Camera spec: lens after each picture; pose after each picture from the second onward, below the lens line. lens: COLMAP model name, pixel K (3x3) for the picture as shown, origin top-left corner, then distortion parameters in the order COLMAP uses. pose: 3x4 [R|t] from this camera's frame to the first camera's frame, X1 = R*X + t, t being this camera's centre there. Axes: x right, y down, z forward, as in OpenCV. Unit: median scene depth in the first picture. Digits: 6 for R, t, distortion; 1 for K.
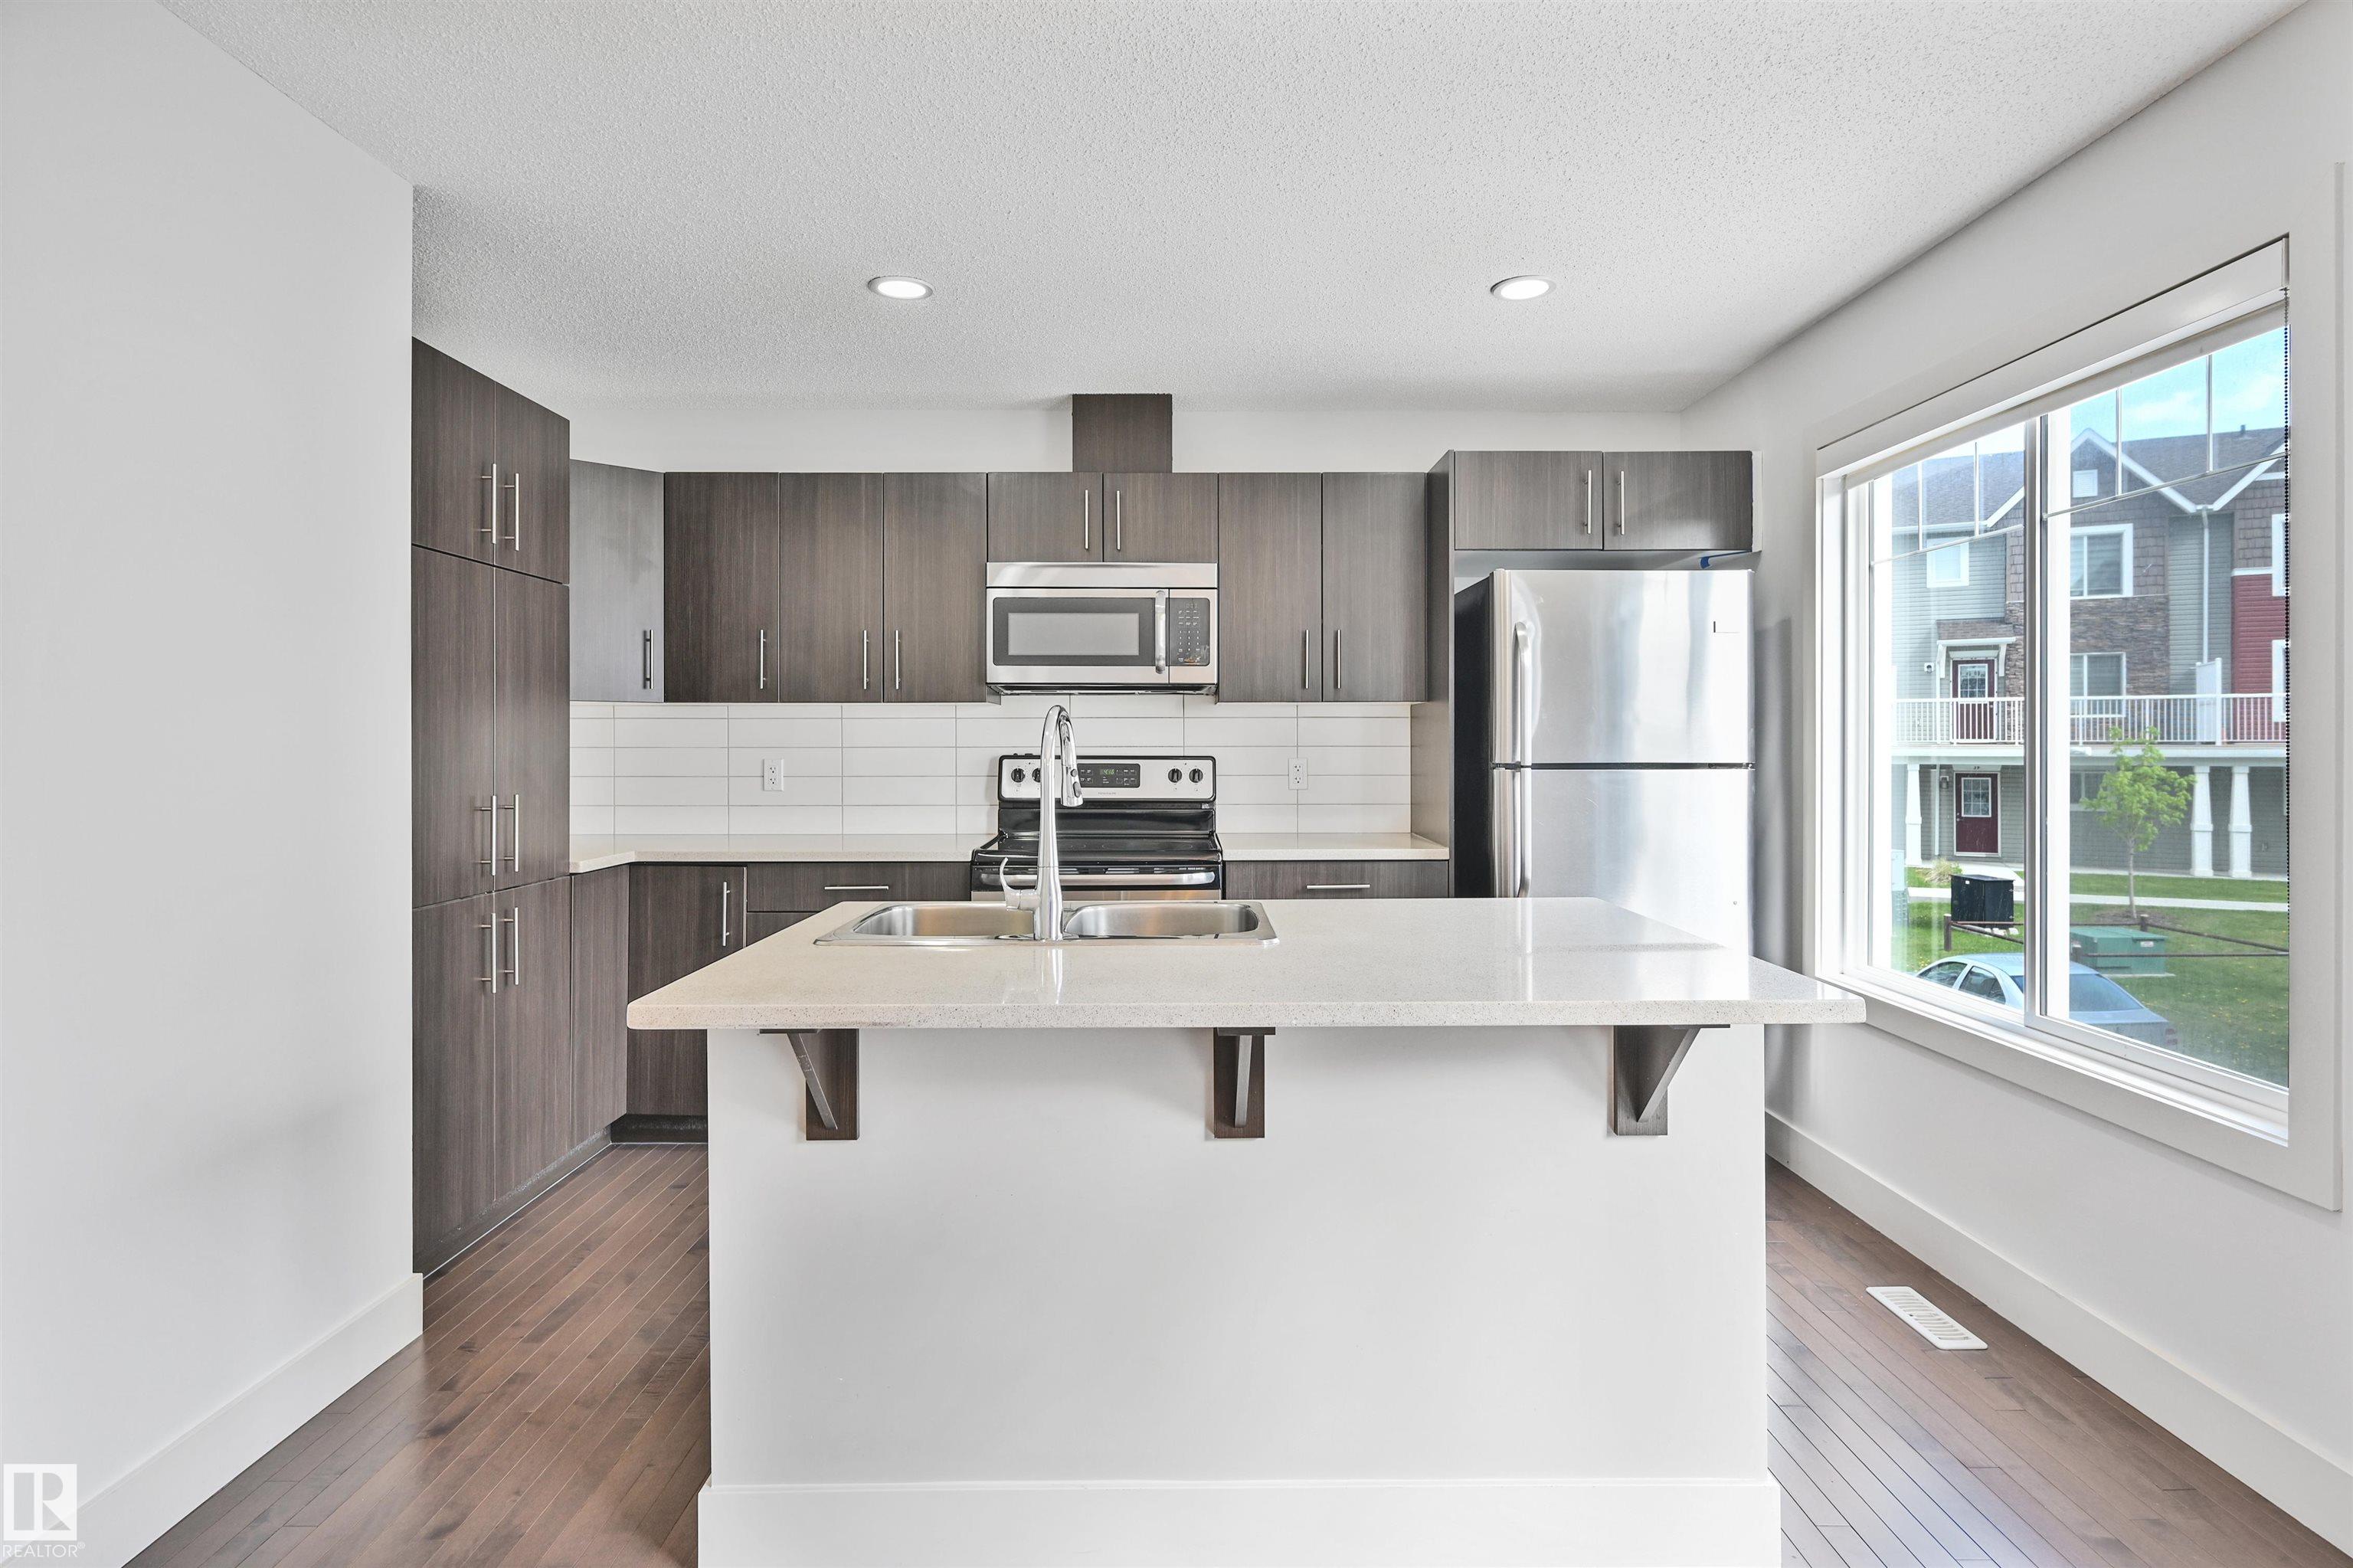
lens RADIAL K [[1251.8, 0, 1184.9], [0, 1251.8, 742.0], [0, 0, 1]] dist [0.002559, -0.000078]
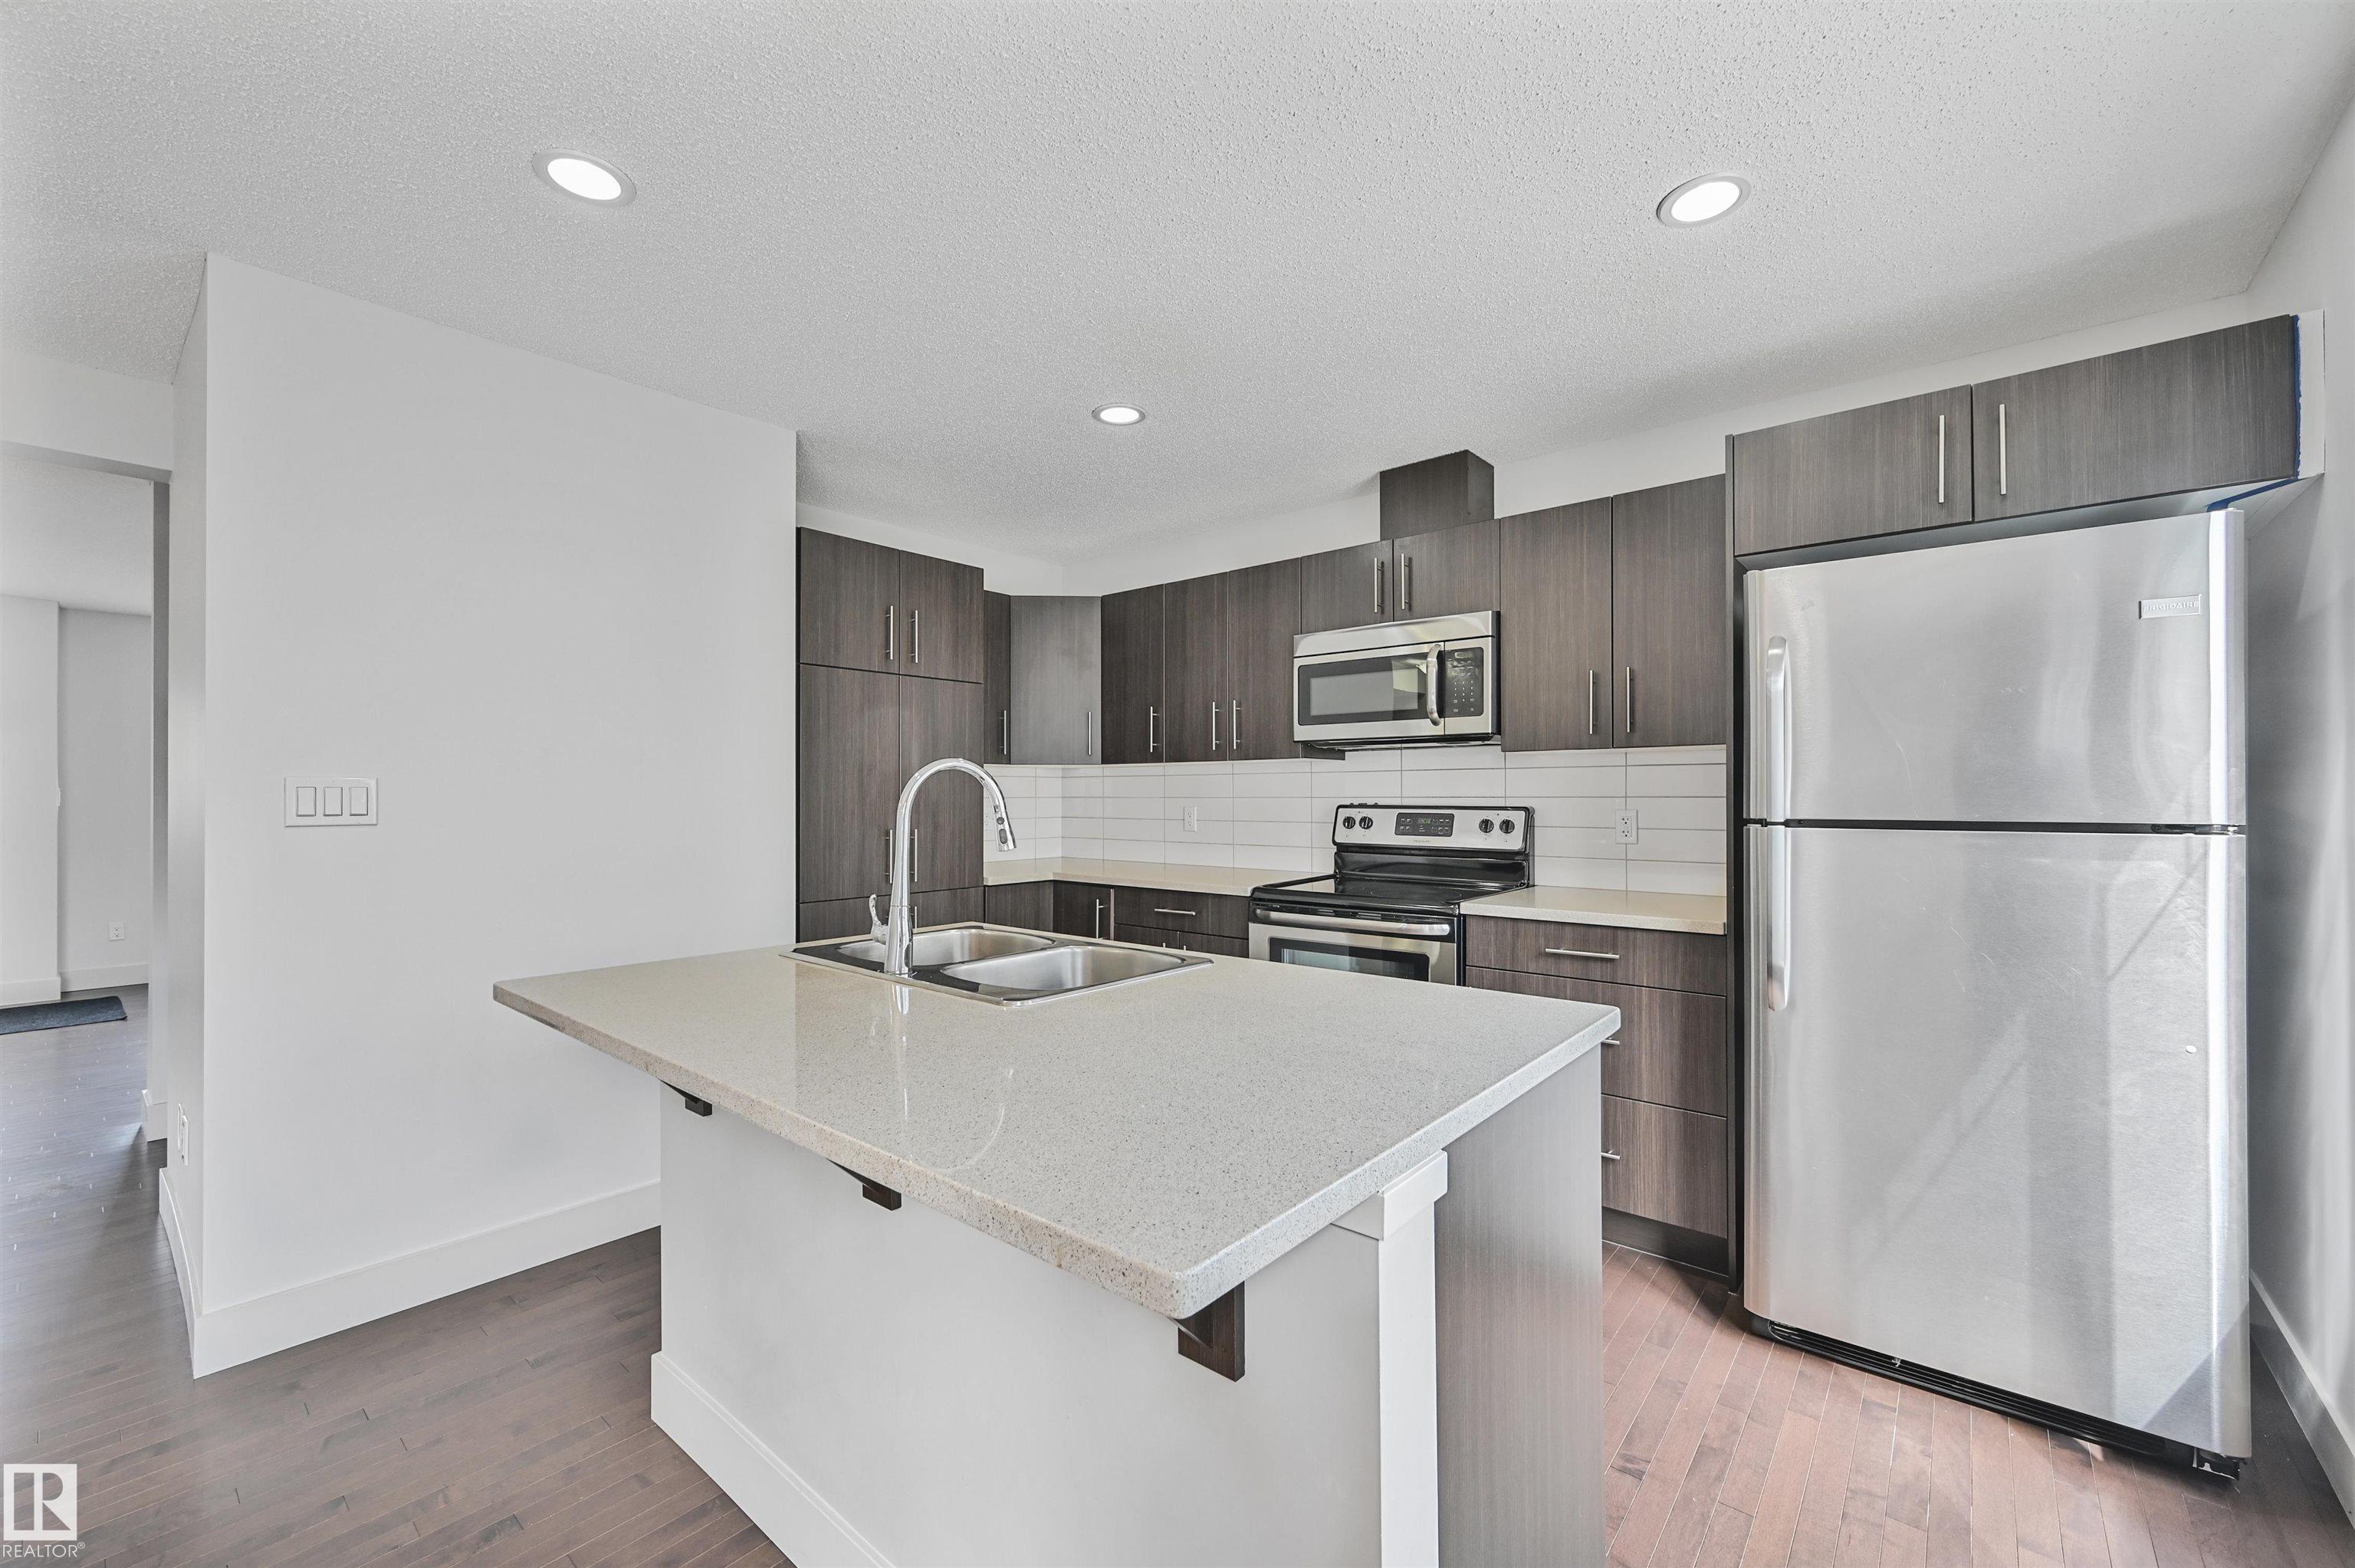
lens RADIAL K [[937.7, 0, 1185.8], [0, 937.7, 791.6], [0, 0, 1]] dist [0.000377, 0.000367]
pose [[0.759369, -0.002463, -0.650656, 0.321603], [0.000597, 0.999995, -0.003088, 0.001465], [0.650660, 0.001957, 0.759366, 0.286996]]
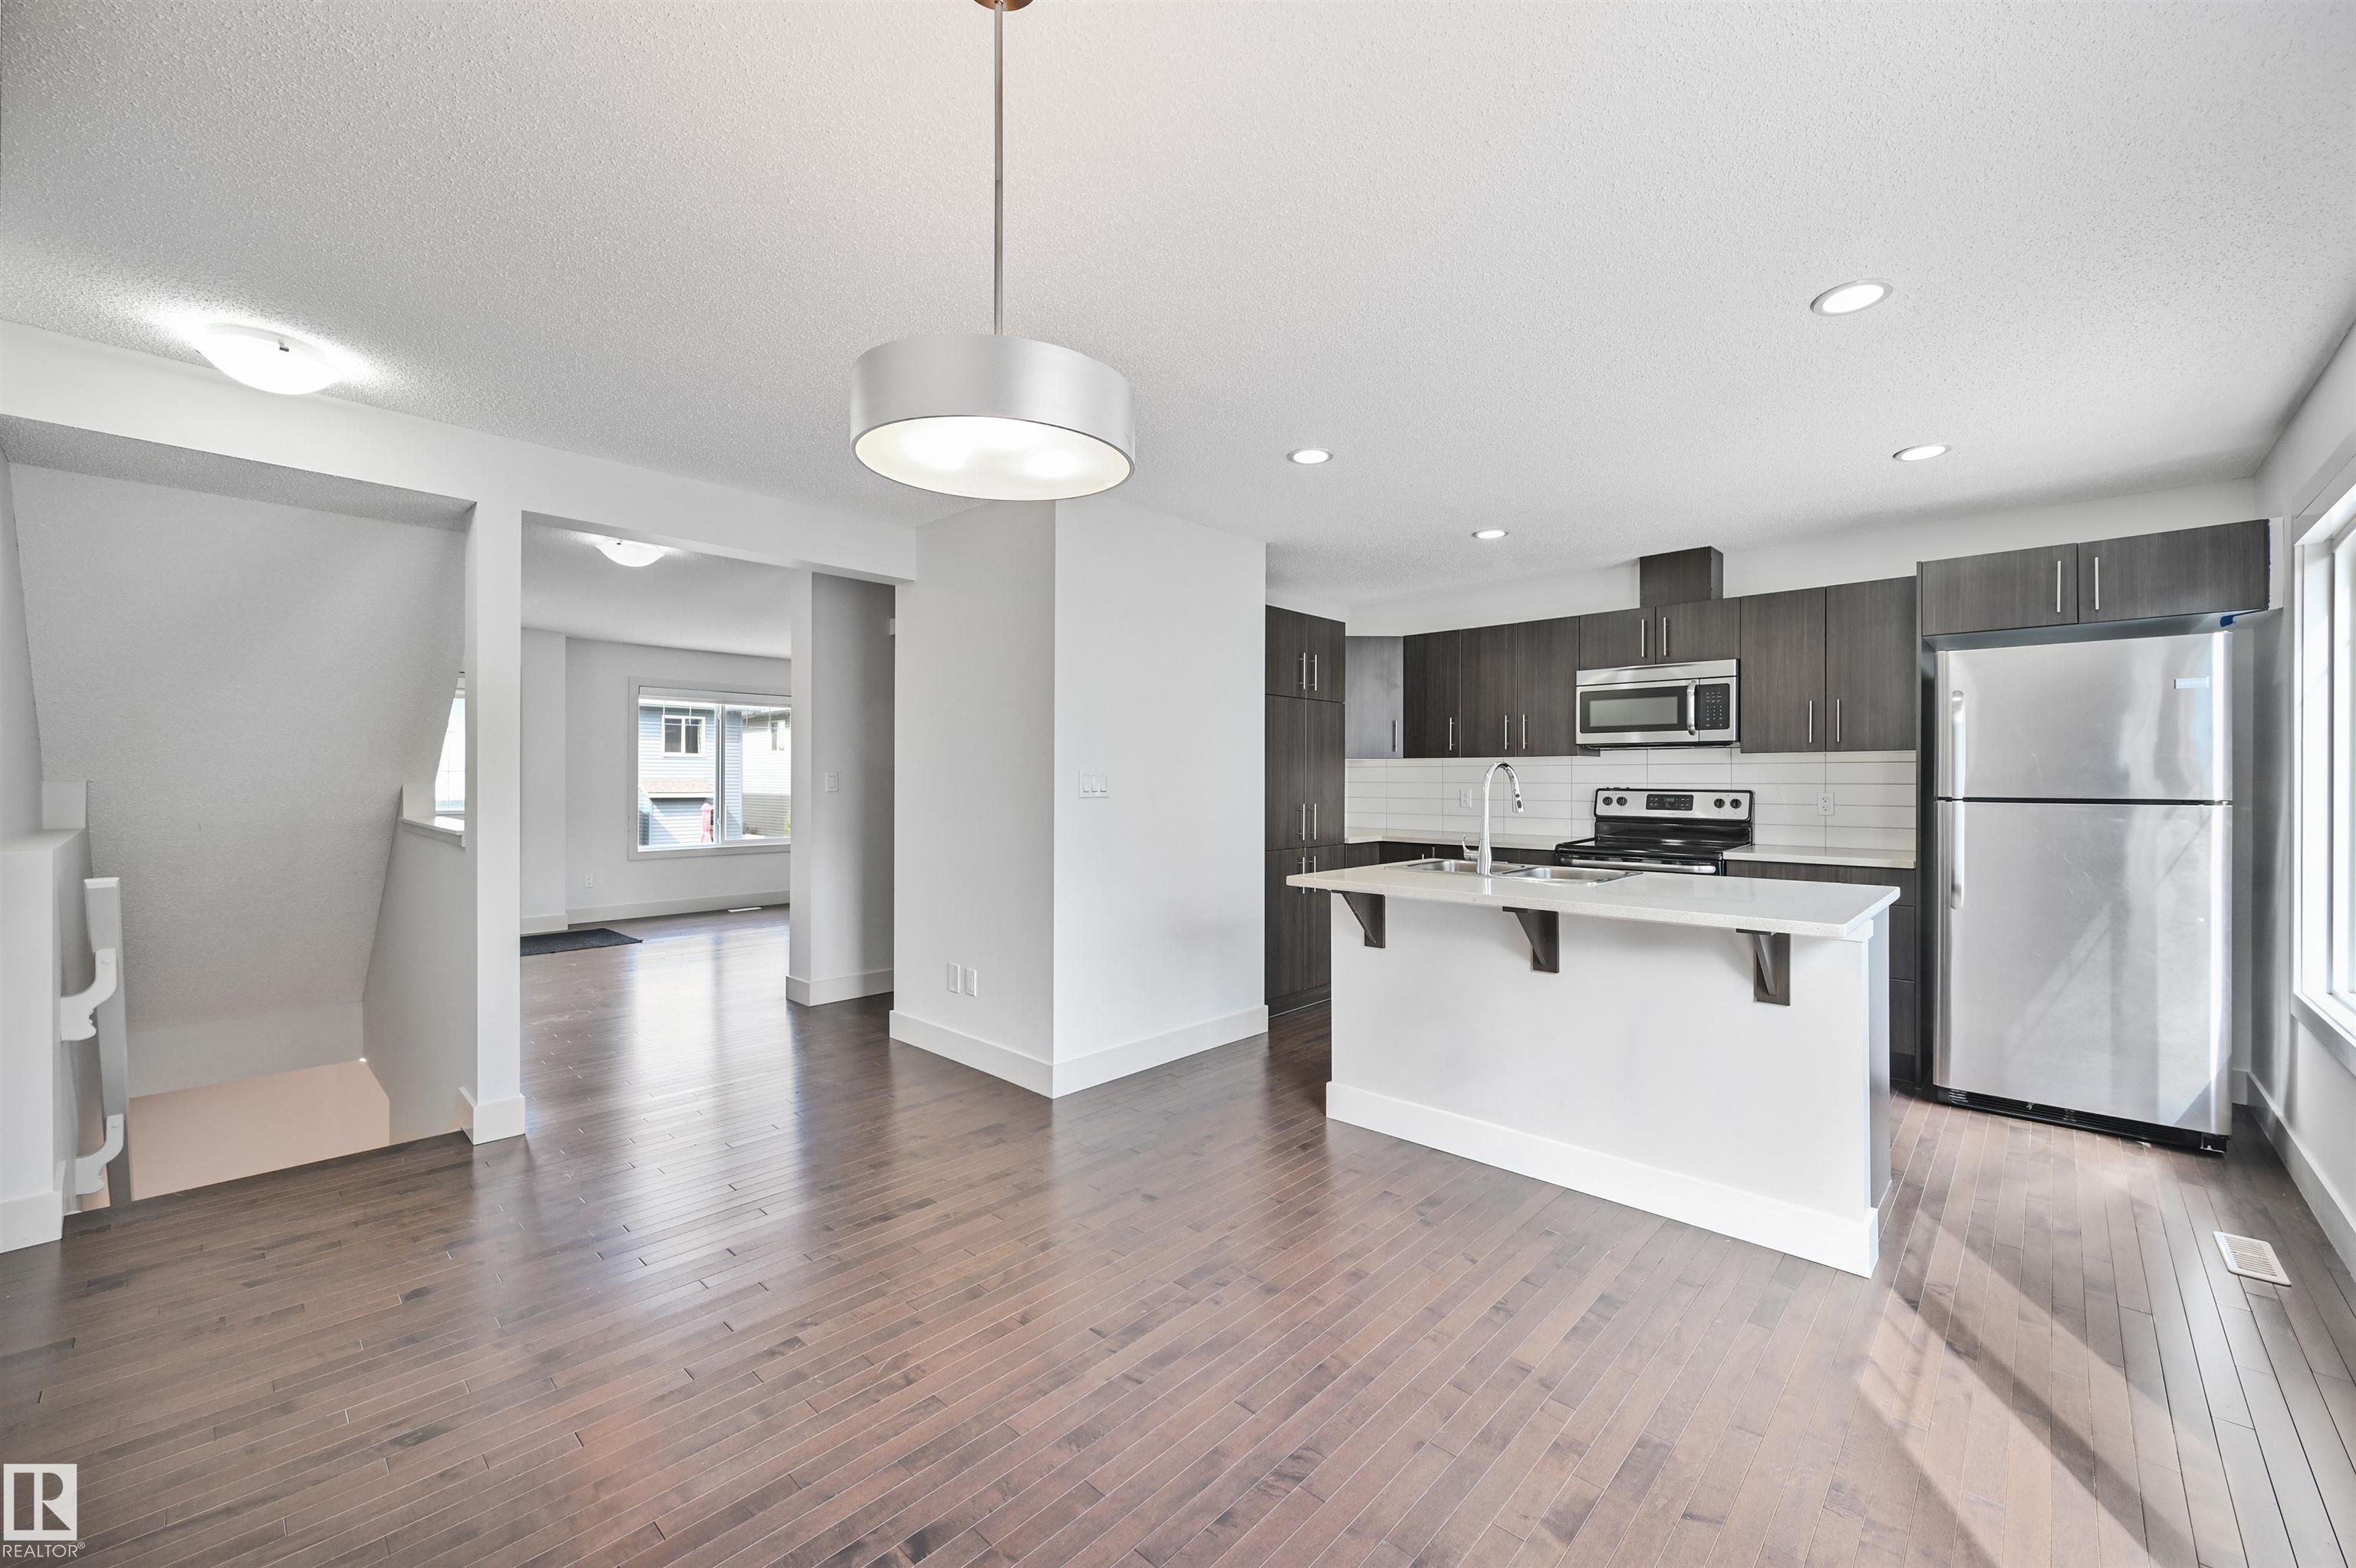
lens RADIAL K [[933.4, 0, 1180.1], [0, 933.4, 778.0], [0, 0, 1]] dist [0.001004, 0.000047]
pose [[0.722656, 0.001823, -0.691206, 0.312665], [-0.003231, 0.999995, -0.000740, 0.000198], [0.691201, 0.002768, 0.722657, -0.244790]]
